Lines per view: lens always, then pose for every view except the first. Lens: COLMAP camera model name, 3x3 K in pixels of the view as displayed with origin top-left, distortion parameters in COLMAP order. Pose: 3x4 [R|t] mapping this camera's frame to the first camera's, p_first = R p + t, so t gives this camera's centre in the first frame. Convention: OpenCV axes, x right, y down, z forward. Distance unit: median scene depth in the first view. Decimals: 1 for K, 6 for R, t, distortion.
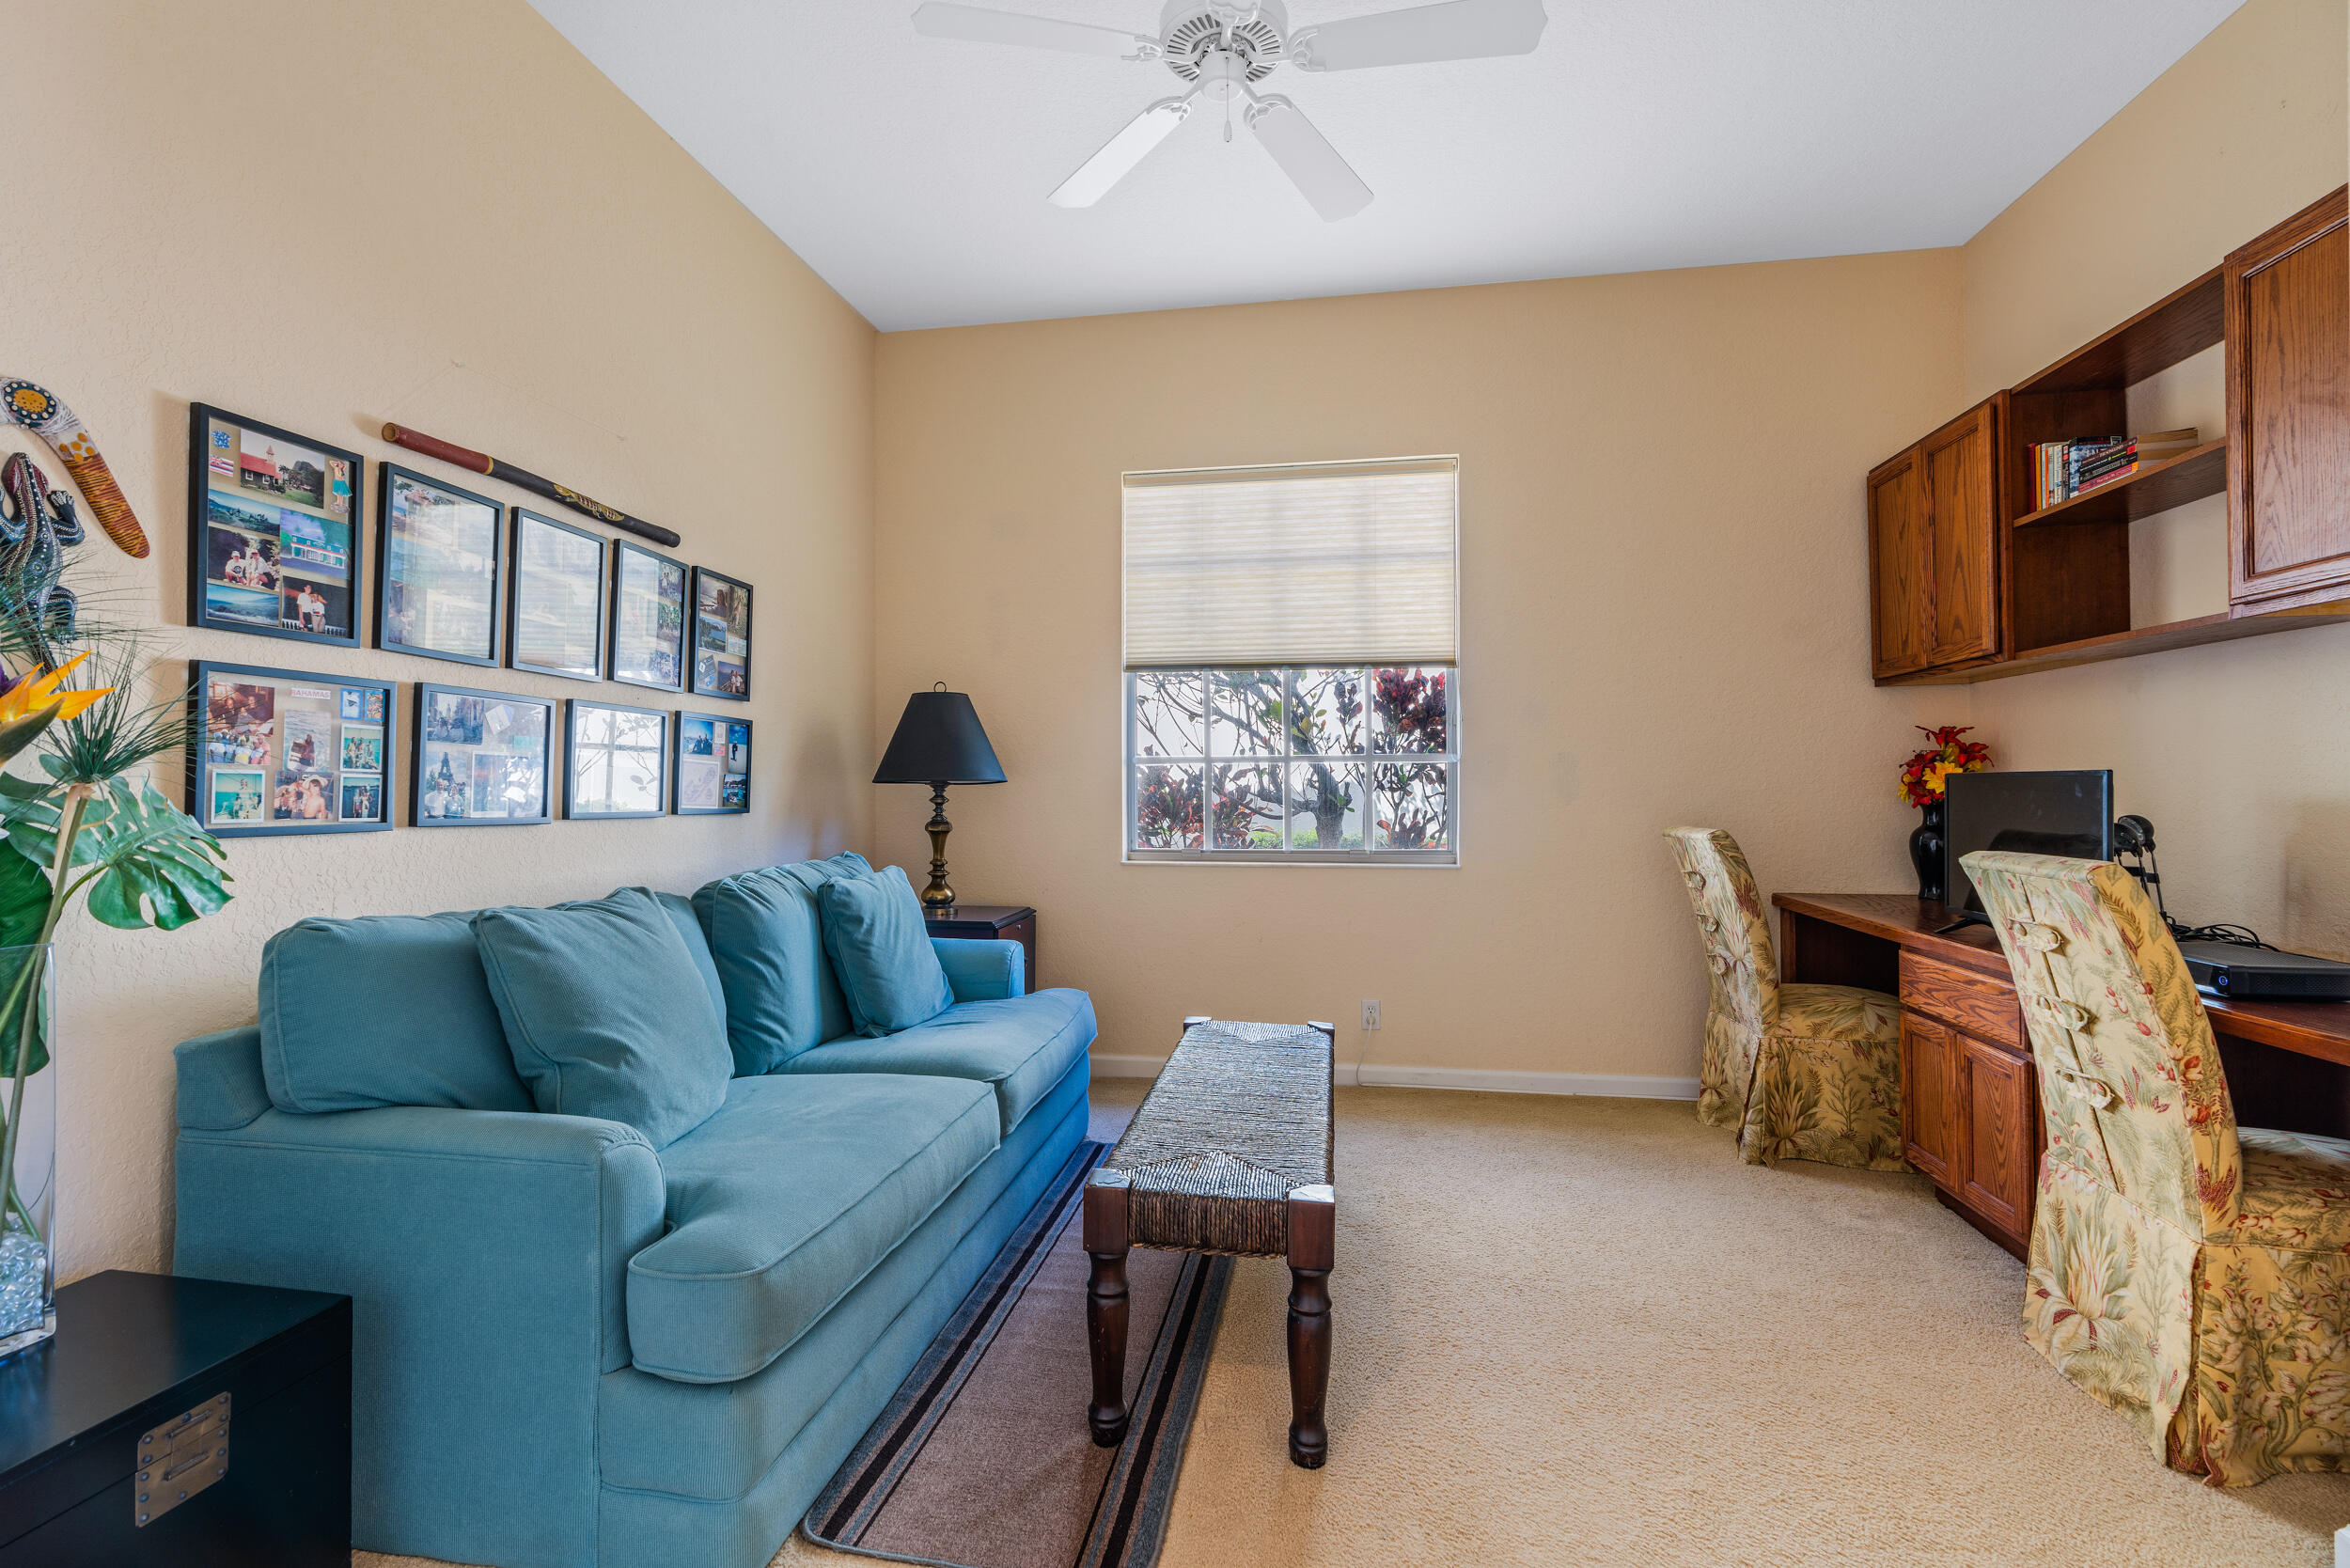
lens RADIAL K [[1046.7, 0, 1168.2], [0, 1046.7, 782.5], [0, 0, 1]] dist [-0.002194, 0.001149]
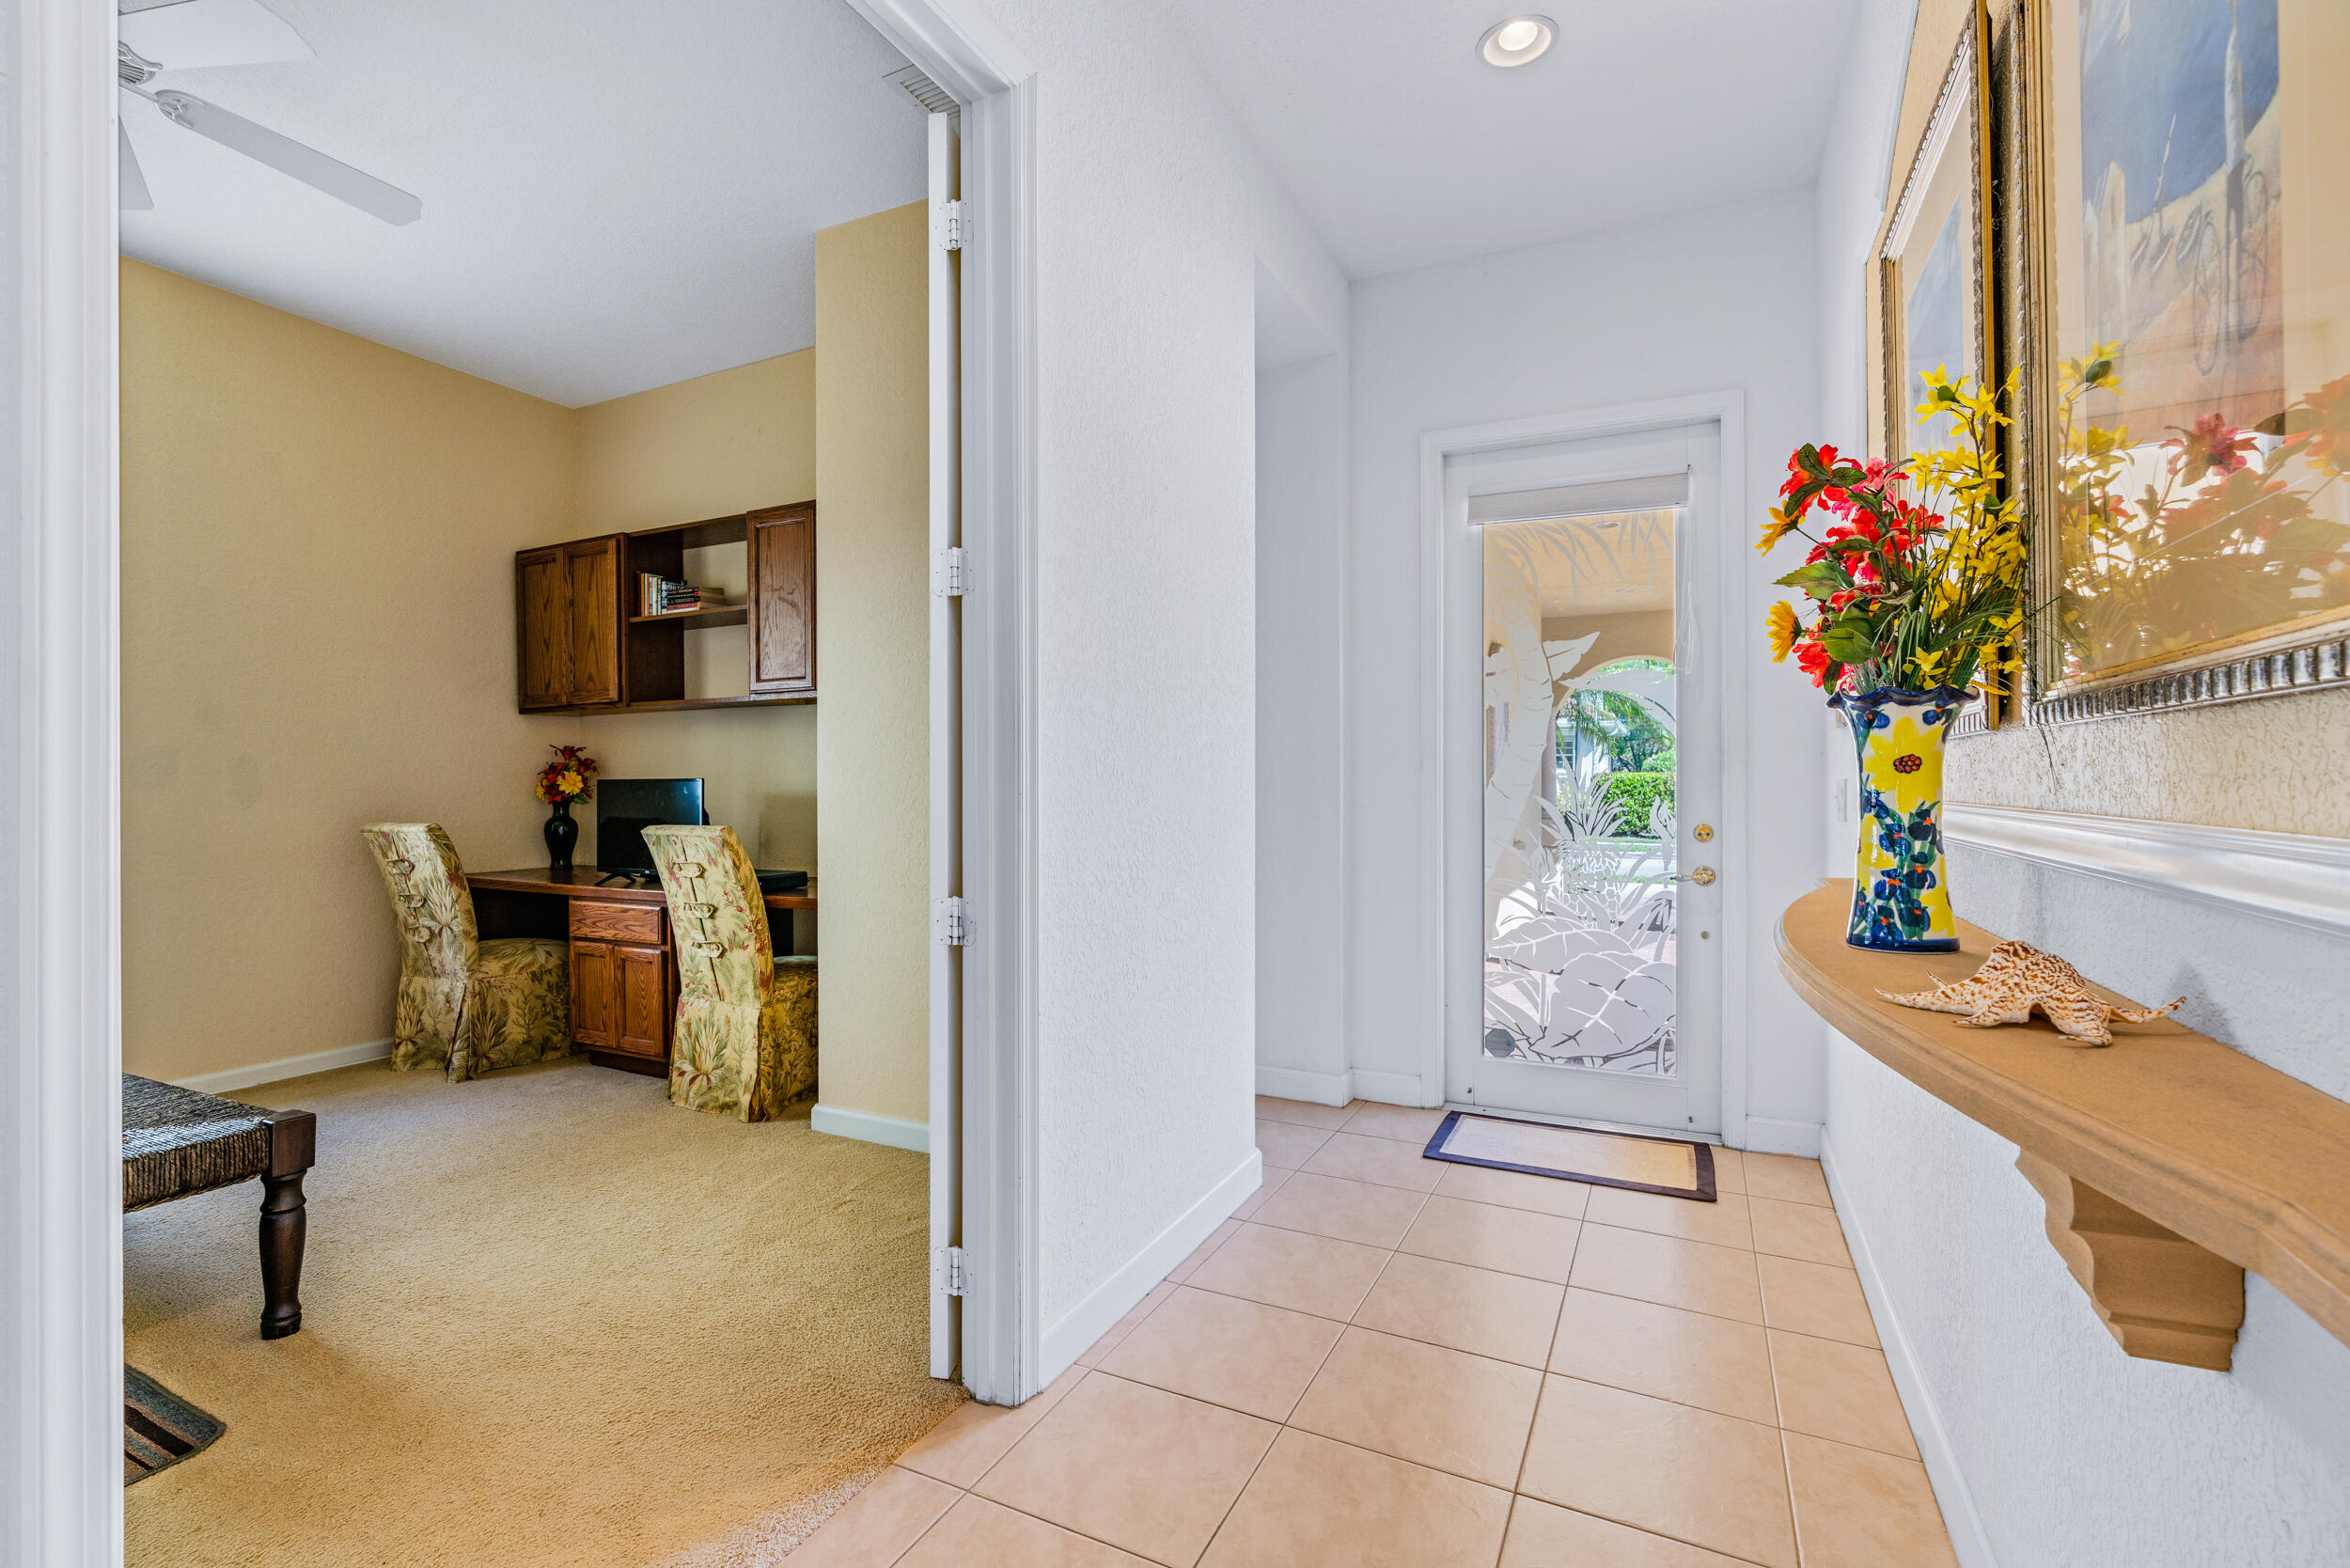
lens RADIAL K [[1055.3, 0, 1166.0], [0, 1055.3, 783.2], [0, 0, 1]] dist [-0.005088, 0.000188]
pose [[0.285828, 0.004119, 0.958272, -0.515285], [-0.000480, 0.999991, -0.004155, 0.002673], [-0.958281, 0.000728, 0.285827, -0.238828]]
